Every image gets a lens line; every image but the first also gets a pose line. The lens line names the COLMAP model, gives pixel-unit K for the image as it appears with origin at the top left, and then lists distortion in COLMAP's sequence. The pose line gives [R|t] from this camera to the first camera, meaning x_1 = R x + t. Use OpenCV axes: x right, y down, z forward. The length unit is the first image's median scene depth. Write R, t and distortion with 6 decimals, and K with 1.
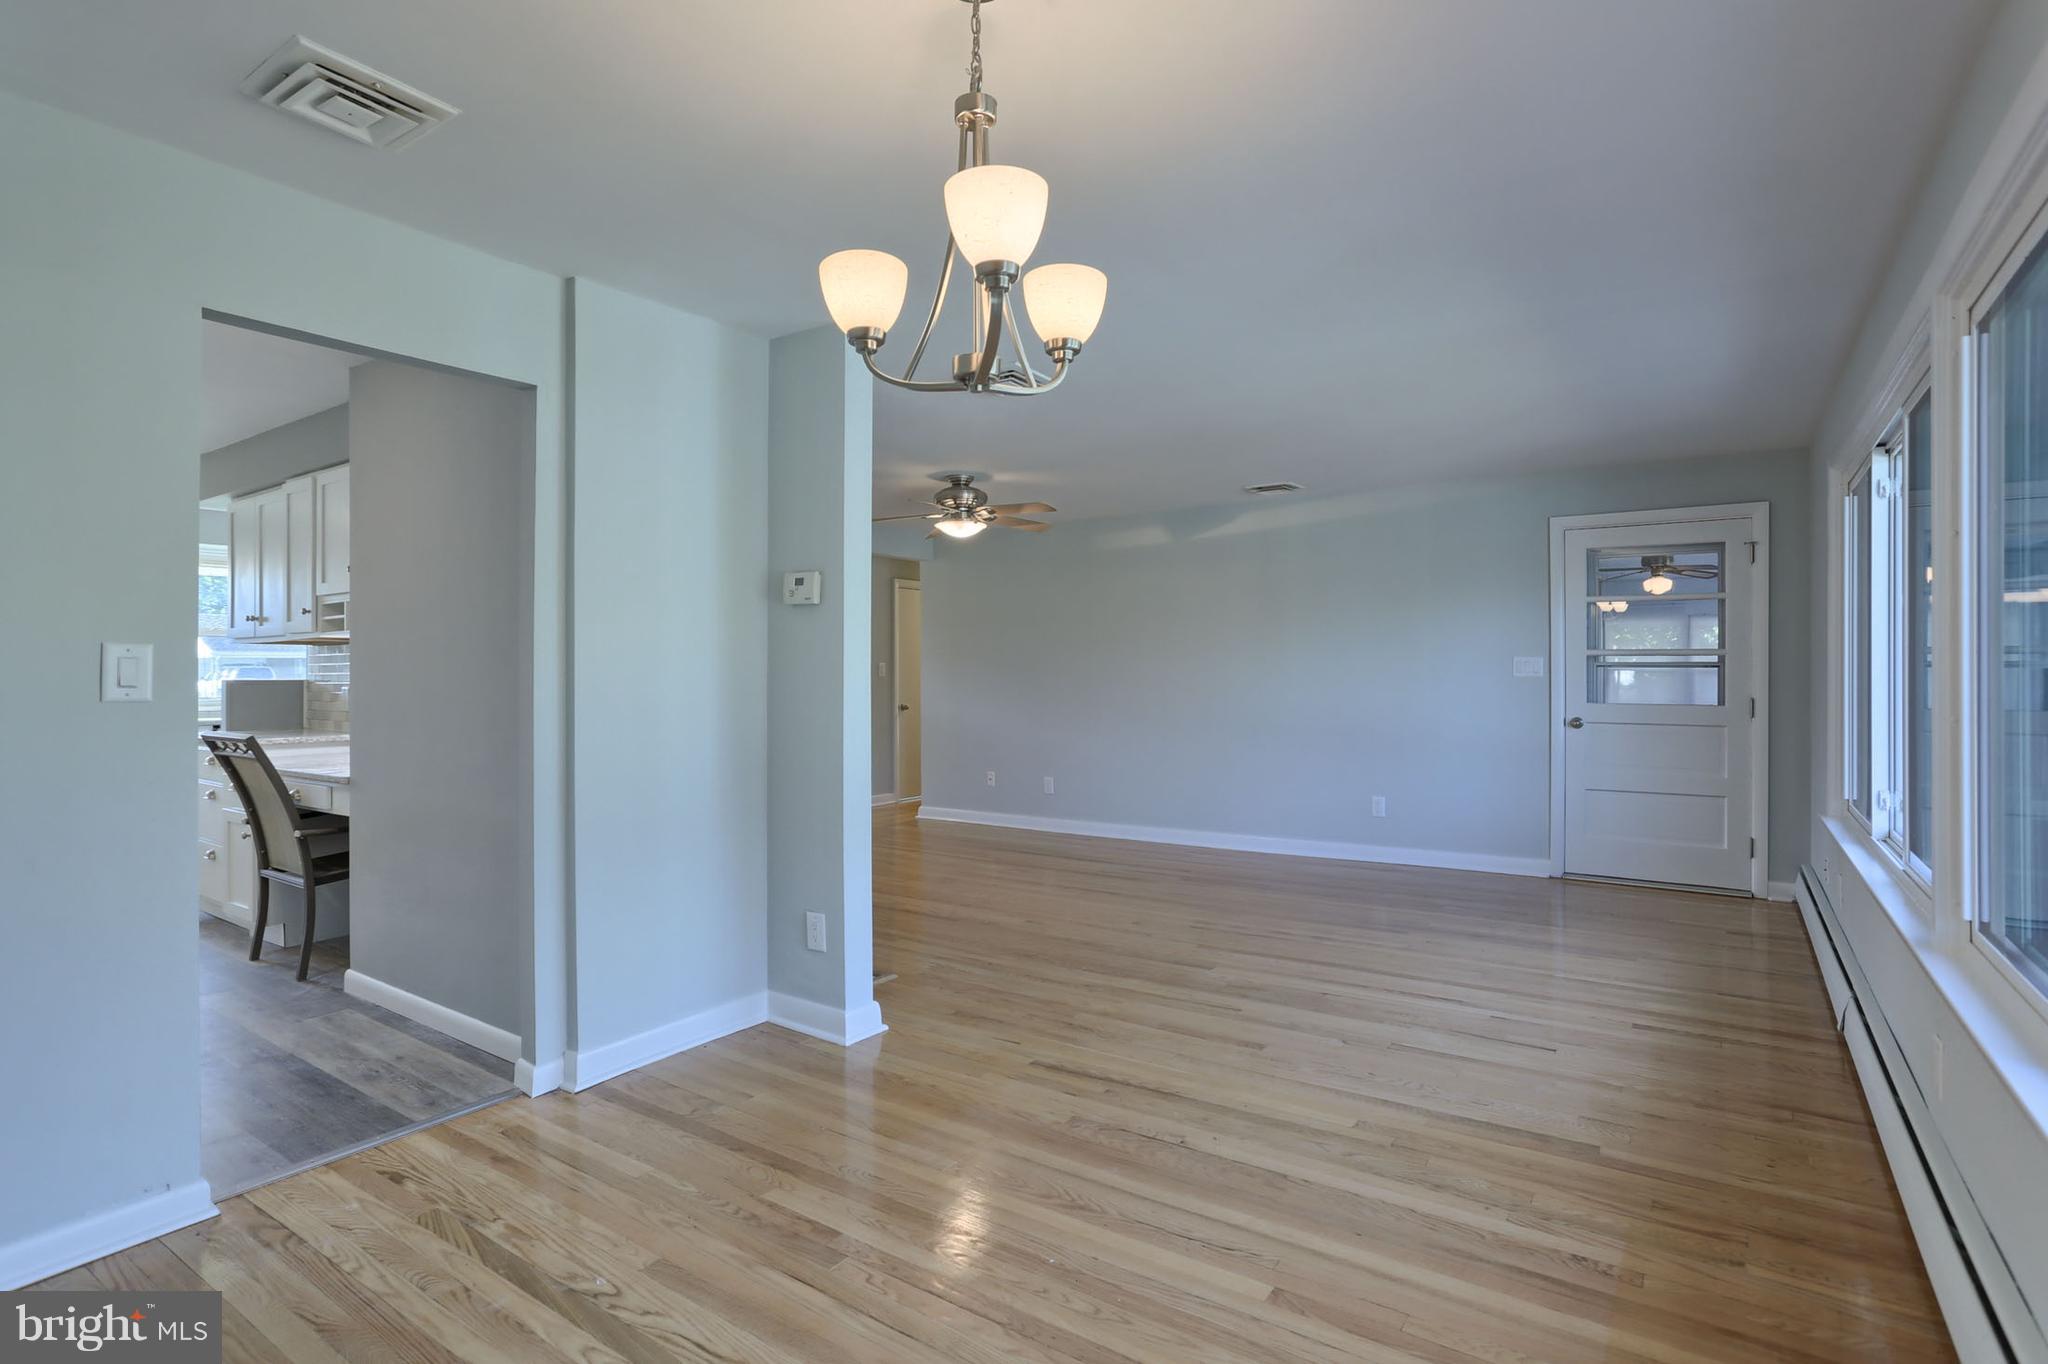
lens RADIAL K [[1023.6, 0, 1033.3], [0, 1023.6, 691.8], [0, 0, 1]] dist [-0.034767, 0.015745]
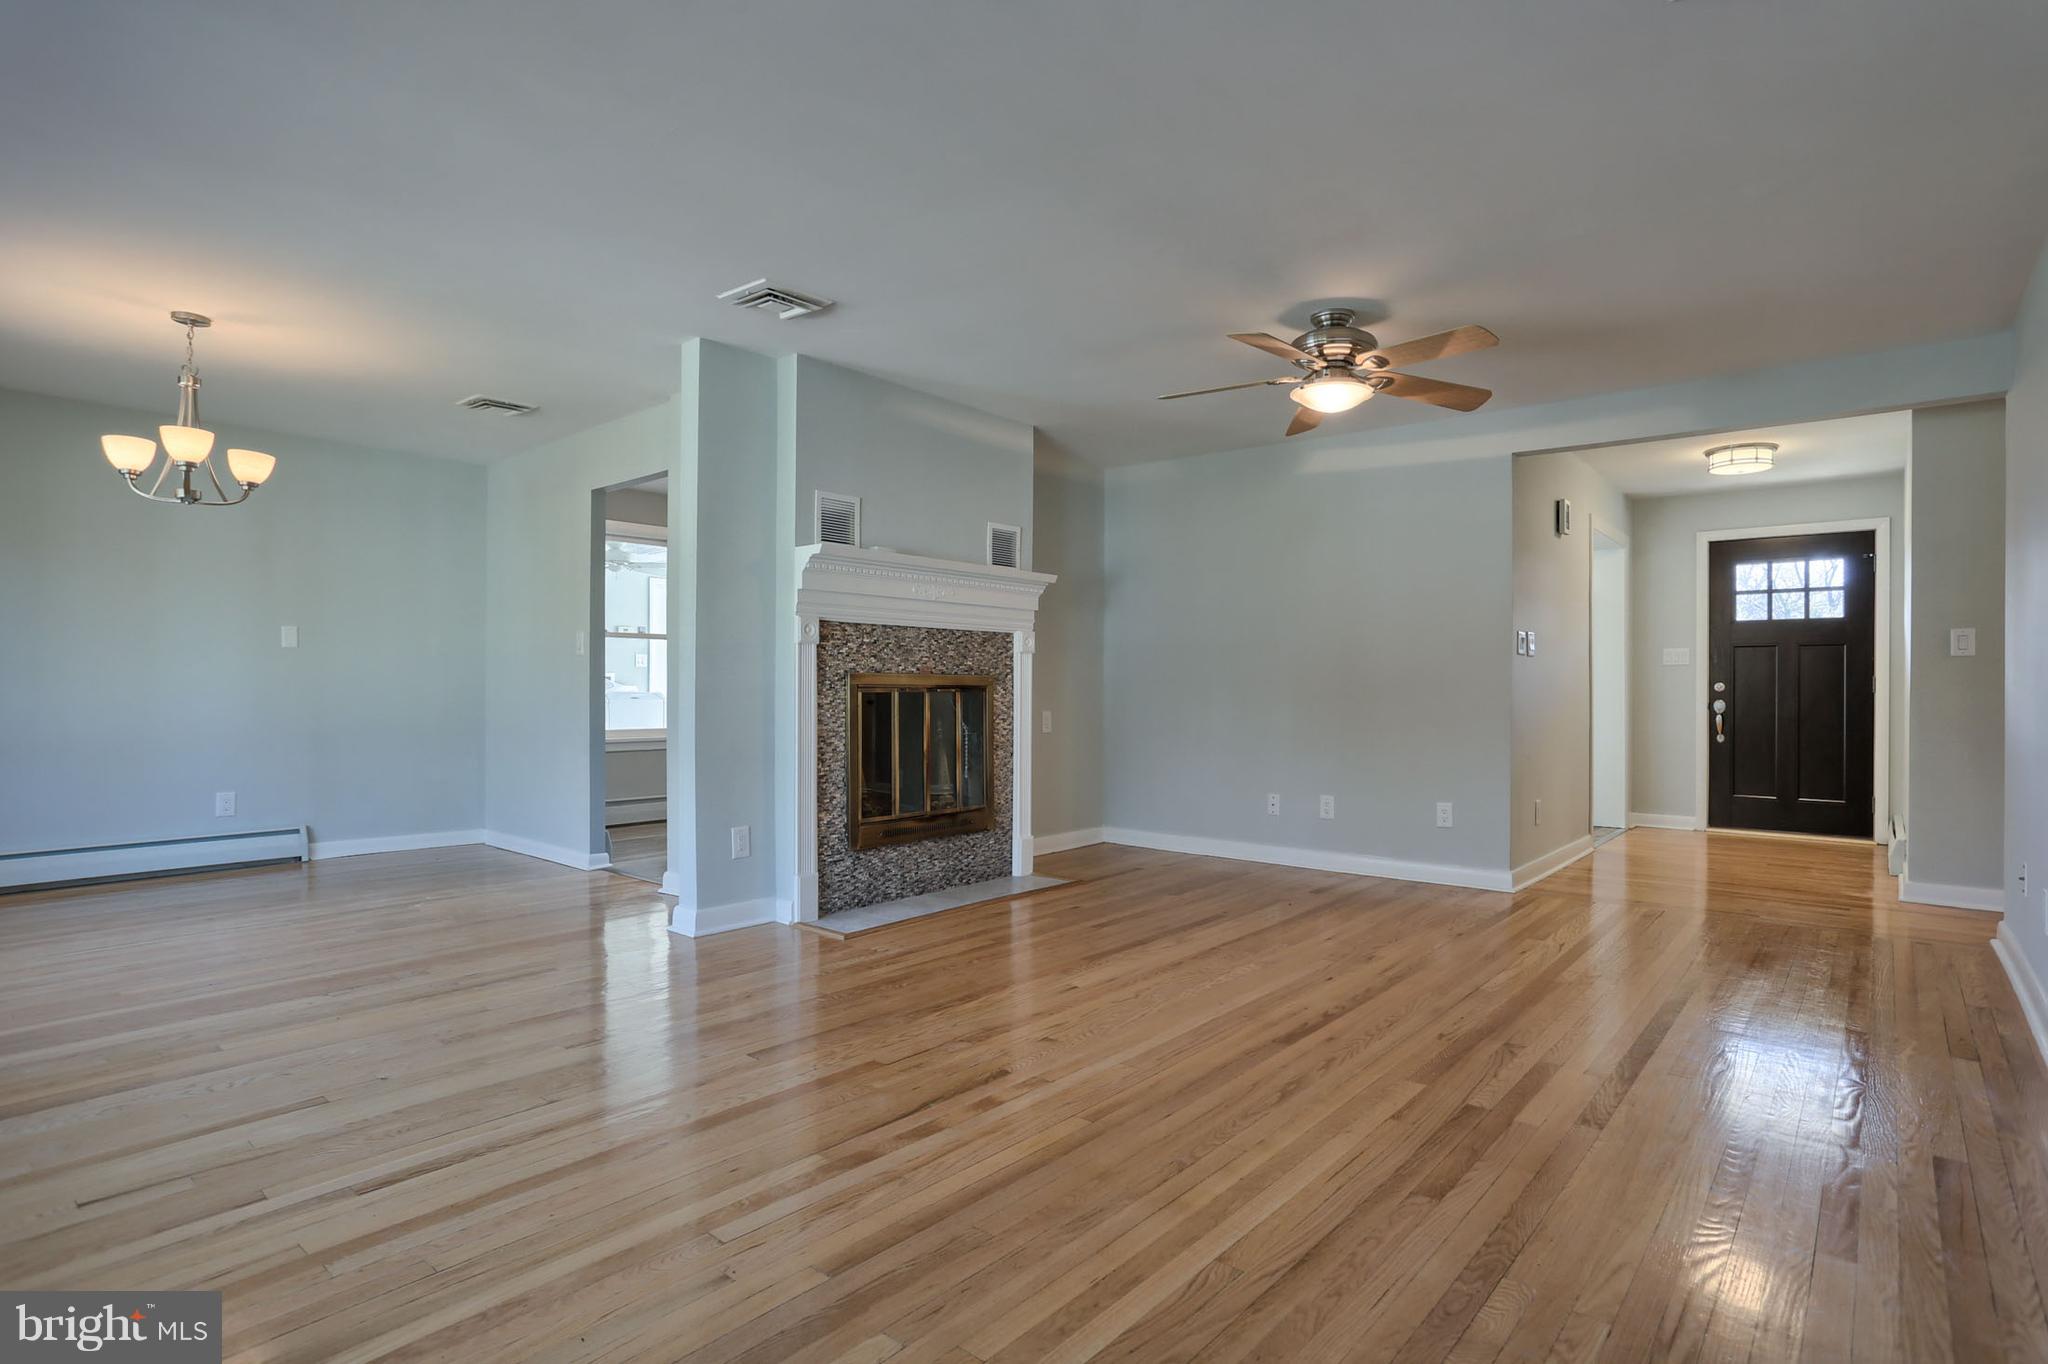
lens RADIAL K [[1023.6, 0, 1031.6], [0, 1023.6, 687.6], [0, 0, 1]] dist [-0.034767, 0.015745]
pose [[-0.109850, -0.002991, -0.993944, 0.588280], [-0.020816, 0.999783, -0.000708, 0.022625], [0.993730, 0.020612, -0.109888, 0.909803]]
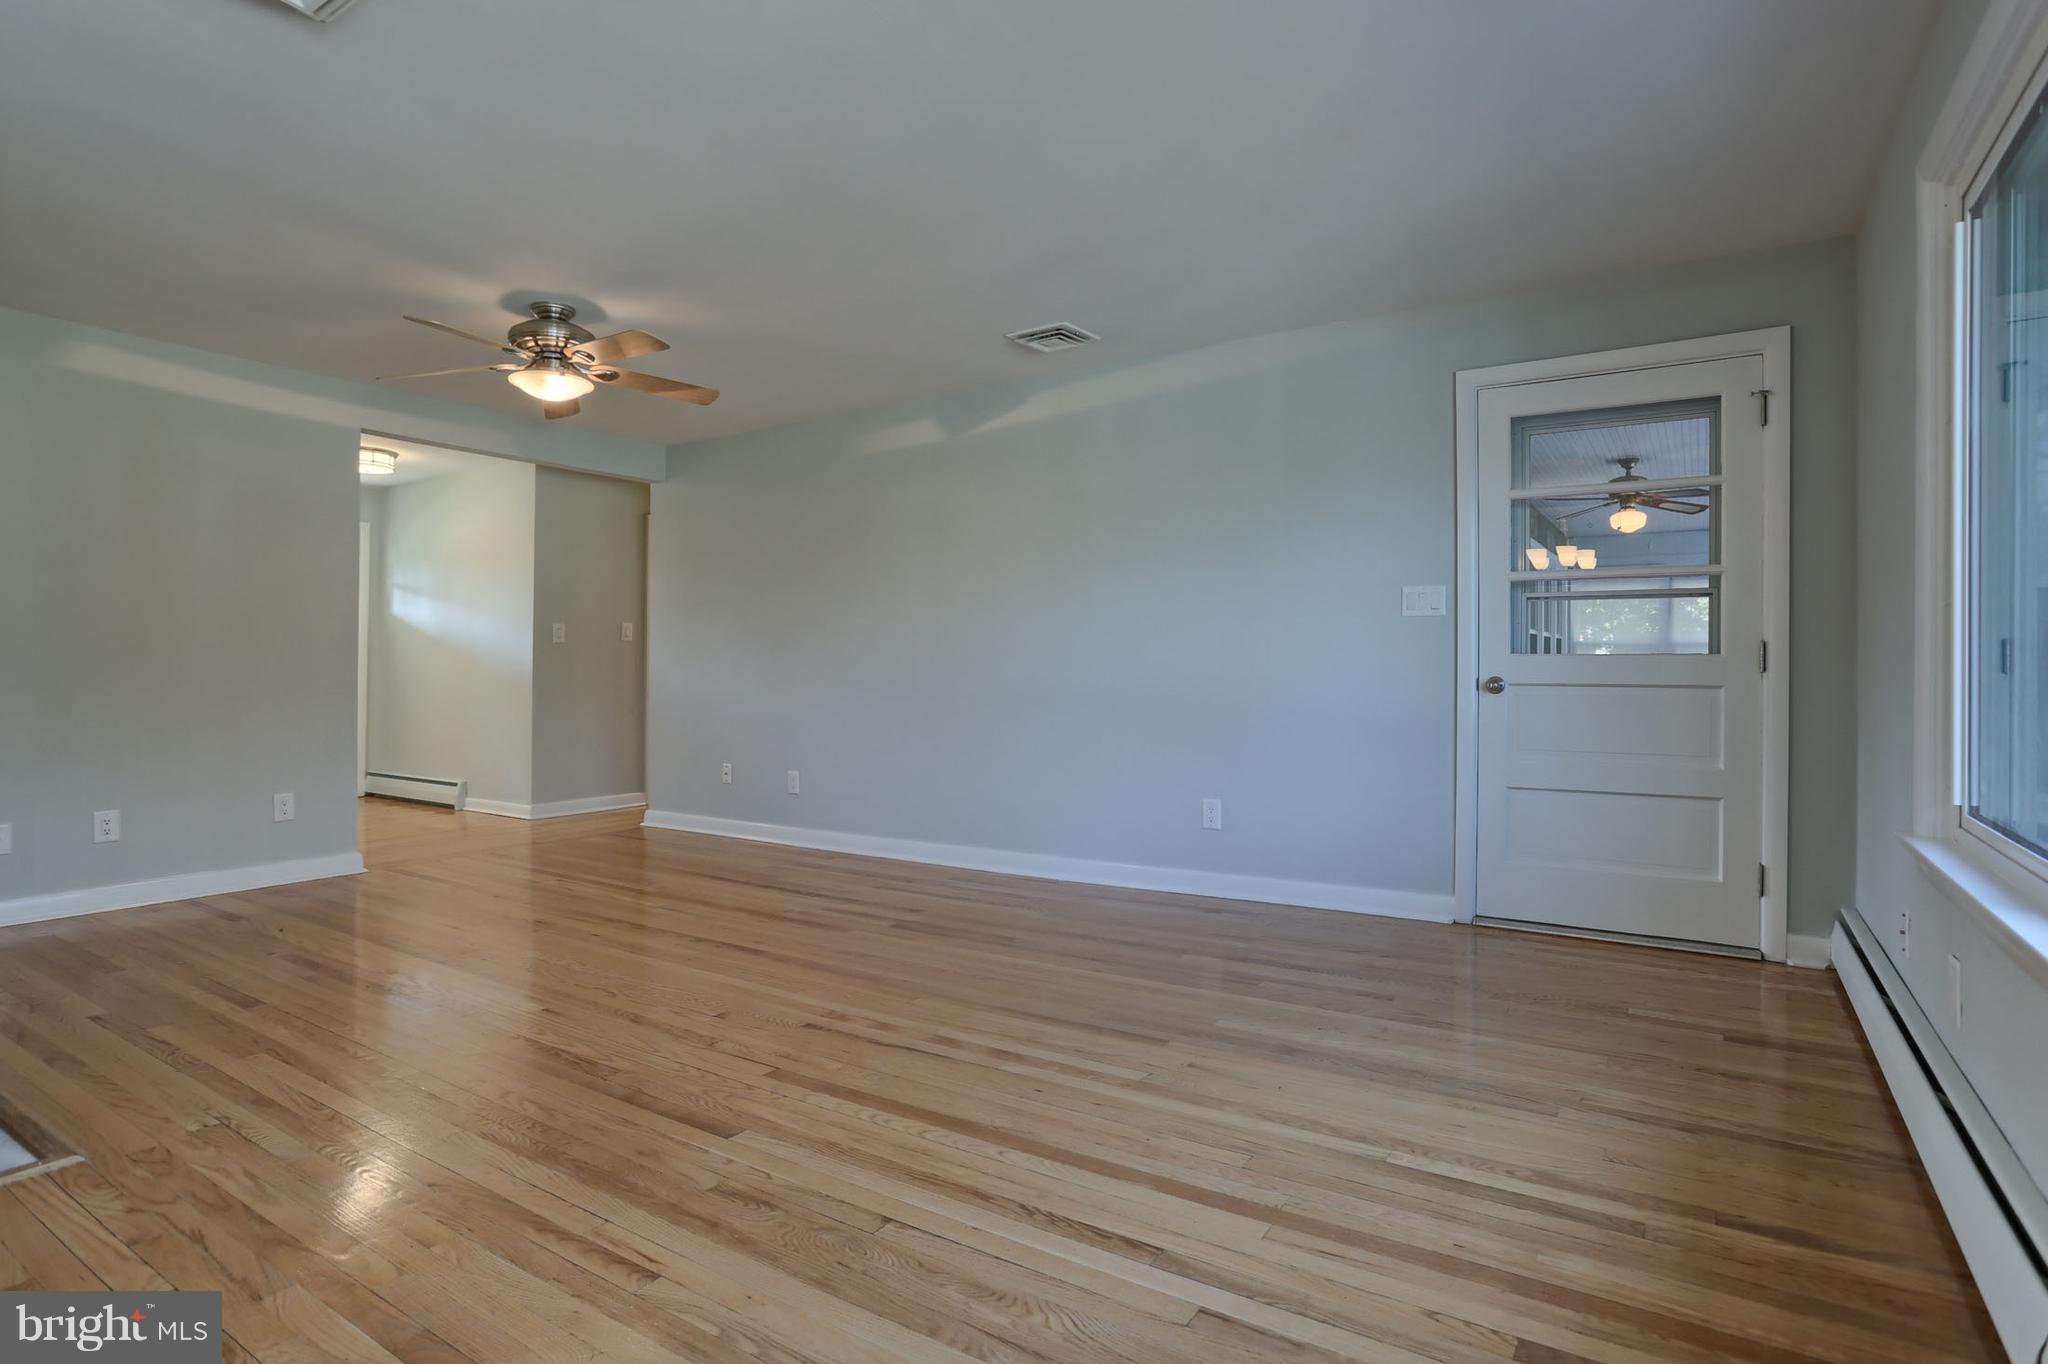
lens RADIAL K [[1051.6, 0, 1038.2], [0, 1051.6, 693.4], [0, 0, 1]] dist [-0.043971, 0.018891]
pose [[0.999660, 0.001171, 0.026048, 0.230437], [-0.001263, 0.999993, 0.003514, 0.034404], [-0.026044, -0.003545, 0.999655, 0.347611]]
